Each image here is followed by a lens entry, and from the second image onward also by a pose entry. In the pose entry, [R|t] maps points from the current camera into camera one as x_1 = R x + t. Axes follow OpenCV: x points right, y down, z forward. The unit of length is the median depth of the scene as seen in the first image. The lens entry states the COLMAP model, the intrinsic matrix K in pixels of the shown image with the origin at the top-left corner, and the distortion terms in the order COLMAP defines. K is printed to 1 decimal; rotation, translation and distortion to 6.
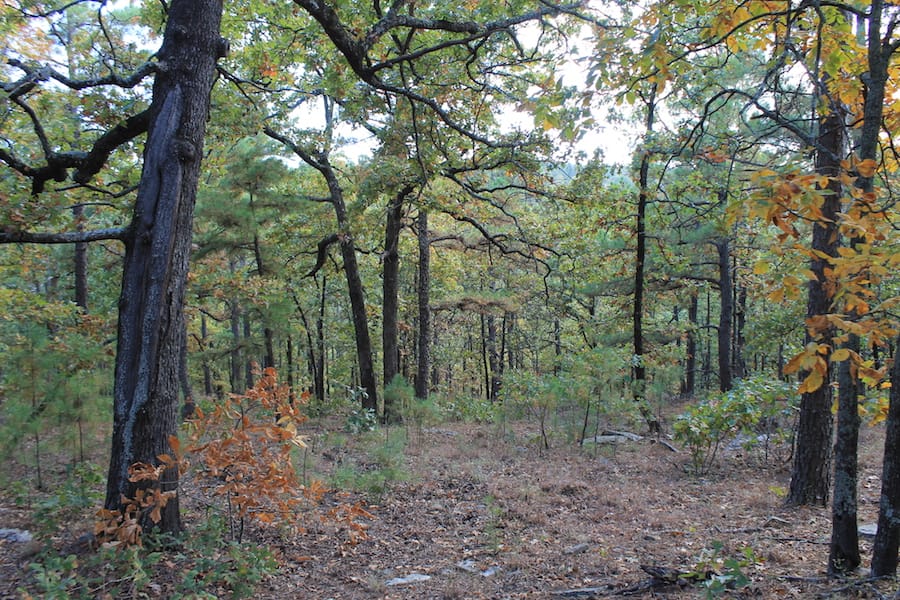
lens RADIAL K [[762.8, 0, 455.4], [0, 762.8, 309.5], [0, 0, 1]] dist [-0.177666, 0.163223]
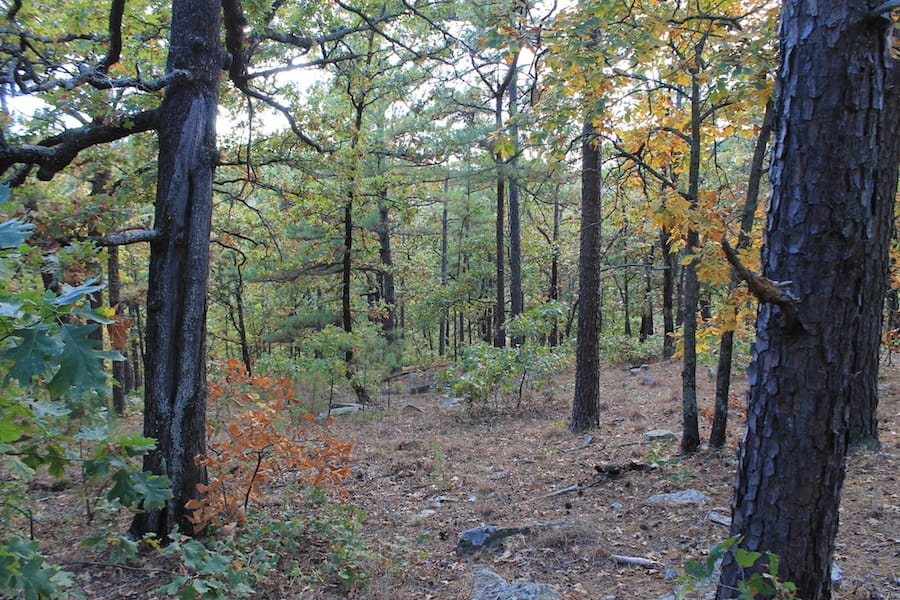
lens RADIAL K [[762.8, 0, 455.4], [0, 762.8, 309.5], [0, 0, 1]] dist [-0.177666, 0.163223]
pose [[0.848412, -0.051861, 0.526789, -0.646222], [0.040524, 0.998632, 0.033047, -0.018367], [-0.527782, -0.006689, 0.849353, -0.090062]]
